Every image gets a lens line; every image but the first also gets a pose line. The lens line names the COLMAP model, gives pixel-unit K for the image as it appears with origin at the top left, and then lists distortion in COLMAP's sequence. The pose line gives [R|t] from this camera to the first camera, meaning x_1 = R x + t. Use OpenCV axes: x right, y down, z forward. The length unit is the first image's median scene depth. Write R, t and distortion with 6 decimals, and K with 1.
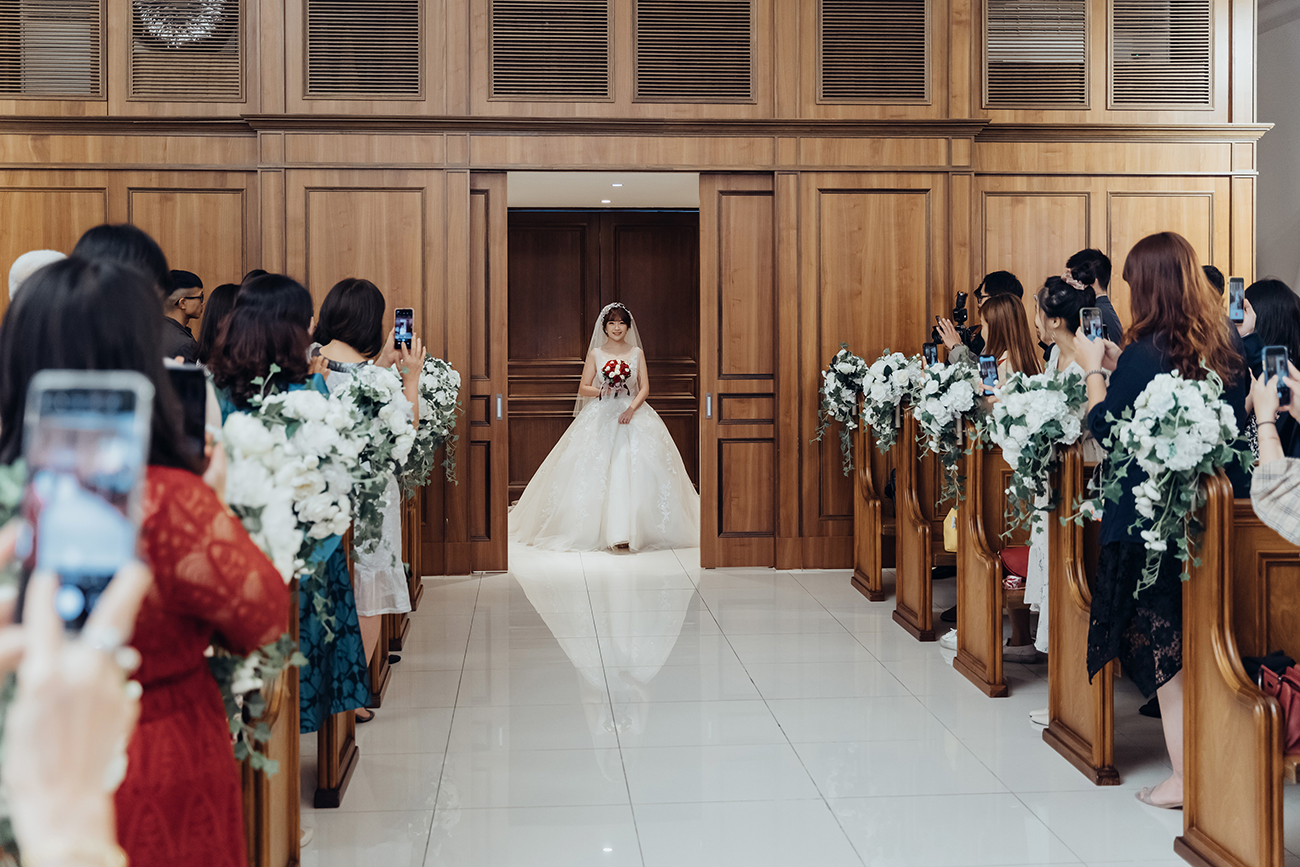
lens RADIAL K [[1464.8, 0, 649.1], [0, 1464.8, 335.5], [0, 0, 1]] dist [0.003284, 0.003920]
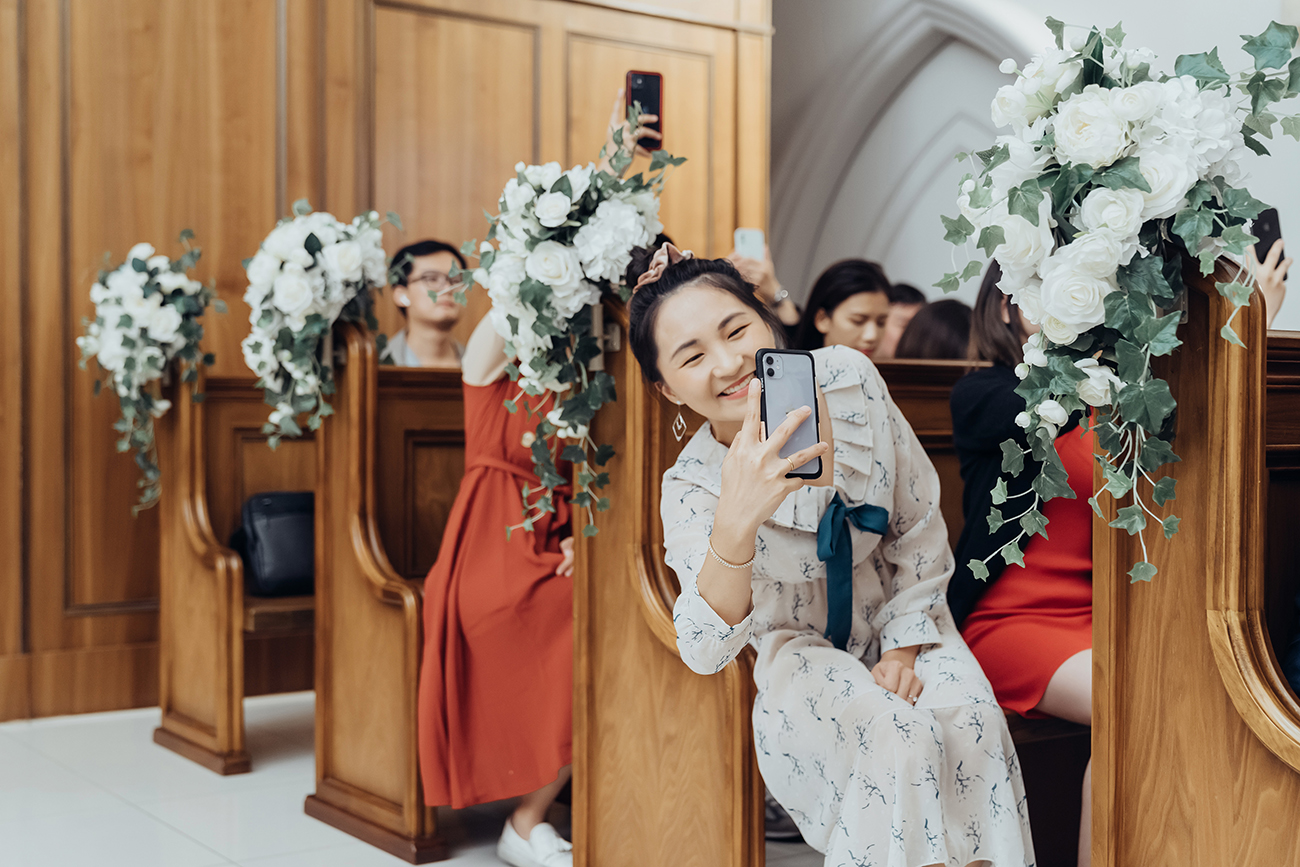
lens RADIAL K [[1638.4, 0, 650.0], [0, 1638.4, 433.5], [0, 0, 1]] dist [0.010485, 0.011192]
pose [[0.847571, -0.003025, 0.530673, -0.008485], [0.001424, 0.999993, 0.003427, 0.065639], [-0.530680, -0.002149, 0.847569, 0.448133]]
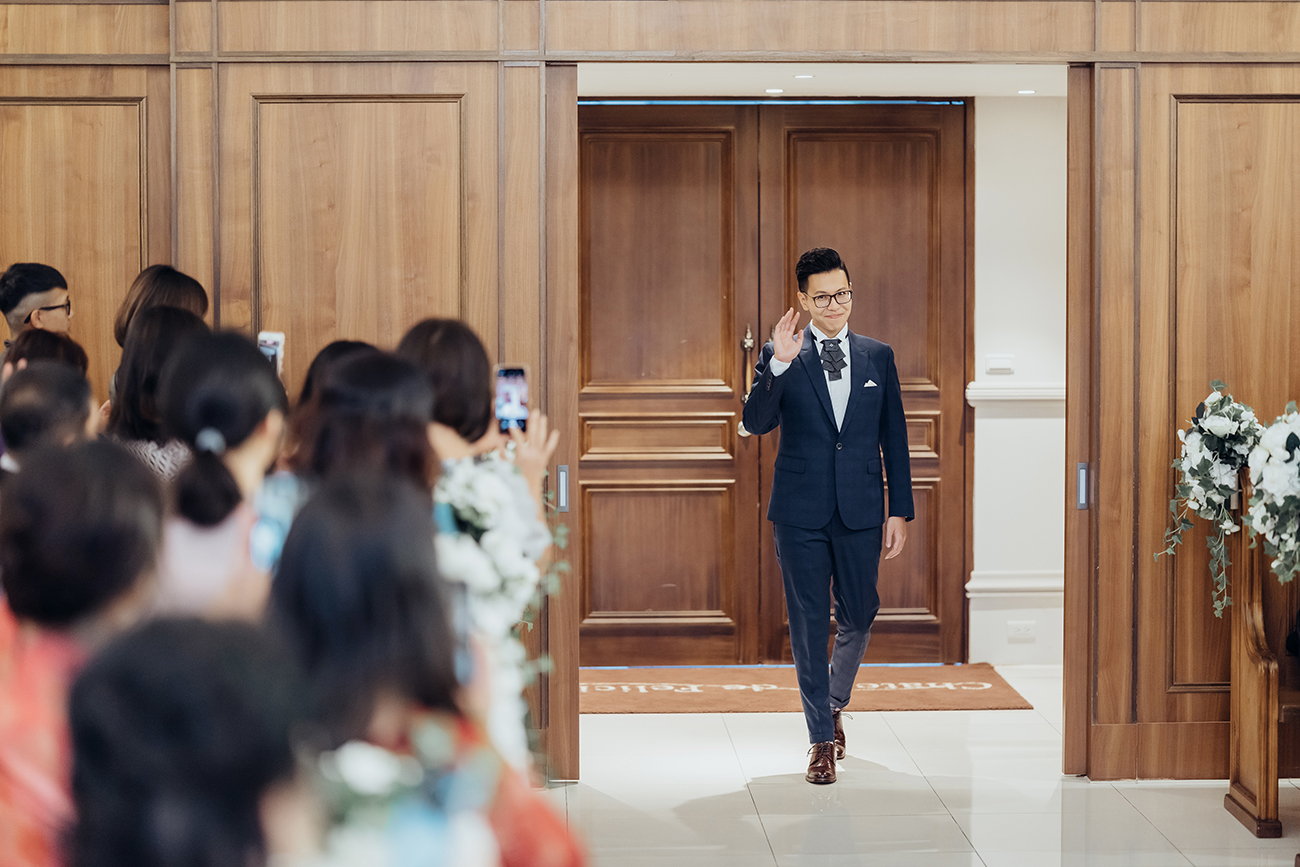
lens RADIAL K [[3204.8, 0, 650.0], [0, 3204.8, 433.5], [0, 0, 1]] dist [-0.159608, 0.640225]
pose [[0.999014, 0.004274, -0.044183, -0.028451], [-0.001740, 0.998359, 0.057231, -0.042206], [0.044355, -0.057098, 0.997383, -0.217409]]
